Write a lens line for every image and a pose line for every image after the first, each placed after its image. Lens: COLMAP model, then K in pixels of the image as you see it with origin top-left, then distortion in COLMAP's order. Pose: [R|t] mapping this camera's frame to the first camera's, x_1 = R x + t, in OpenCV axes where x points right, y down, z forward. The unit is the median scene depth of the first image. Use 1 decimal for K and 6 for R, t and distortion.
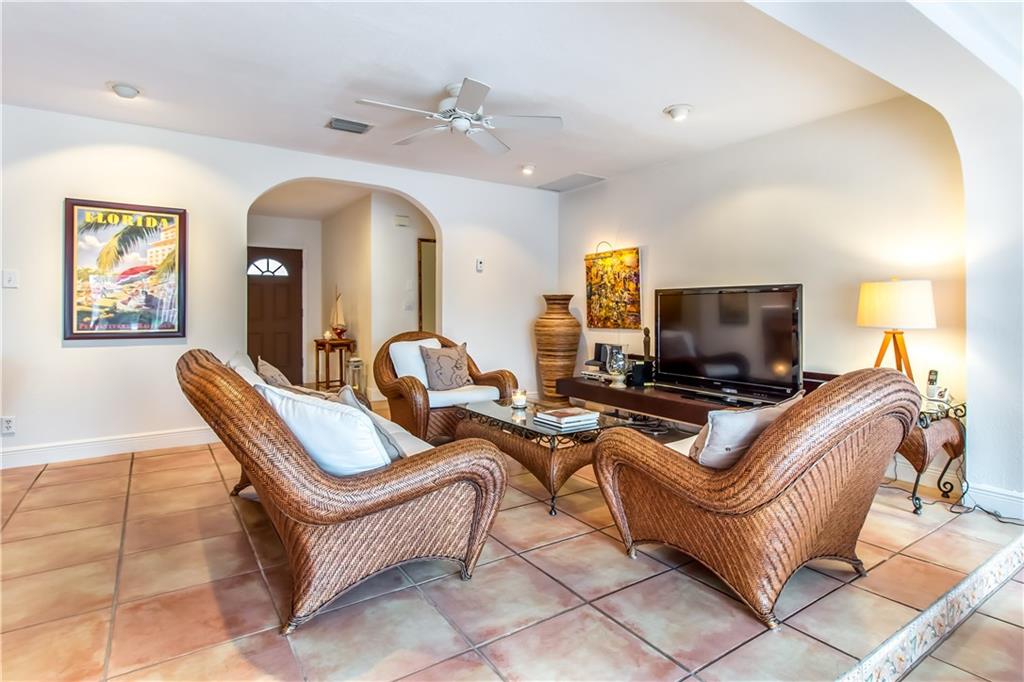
lens RADIAL K [[533.4, 0, 527.9], [0, 533.4, 306.7], [0, 0, 1]] dist [0.031691, 0.001038]
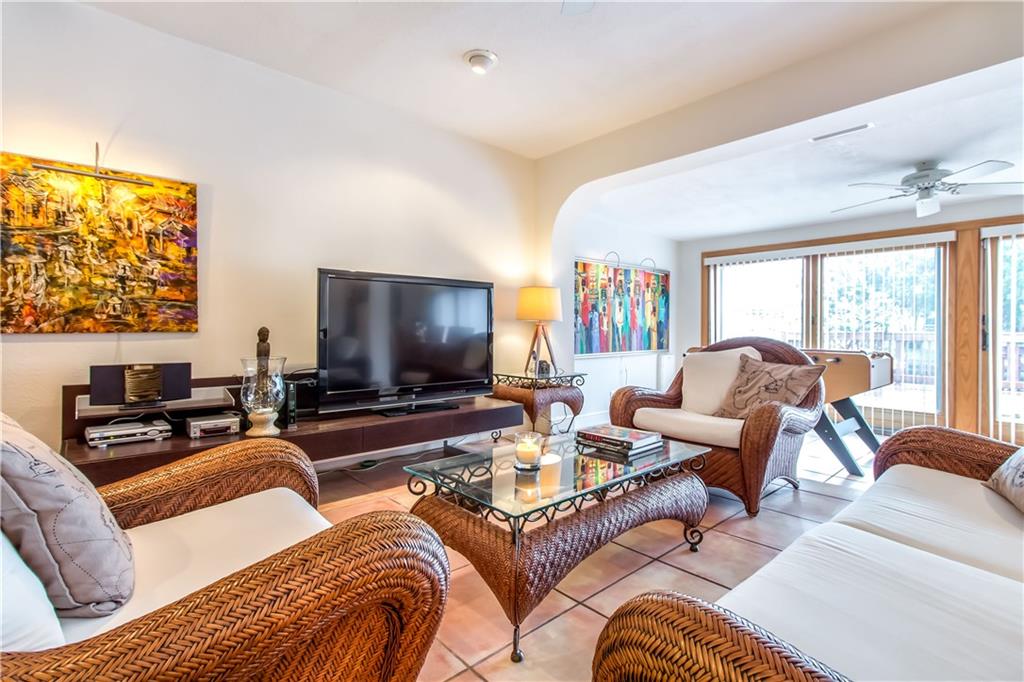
lens RADIAL K [[483.2, 0, 496.5], [0, 483.2, 322.1], [0, 0, 1]] dist [0.015410, 0.000343]
pose [[-0.123659, 0.005612, 0.992309, -0.425032], [-0.013752, 0.999878, -0.007369, 0.040343], [-0.992229, -0.014557, -0.123567, 0.974690]]
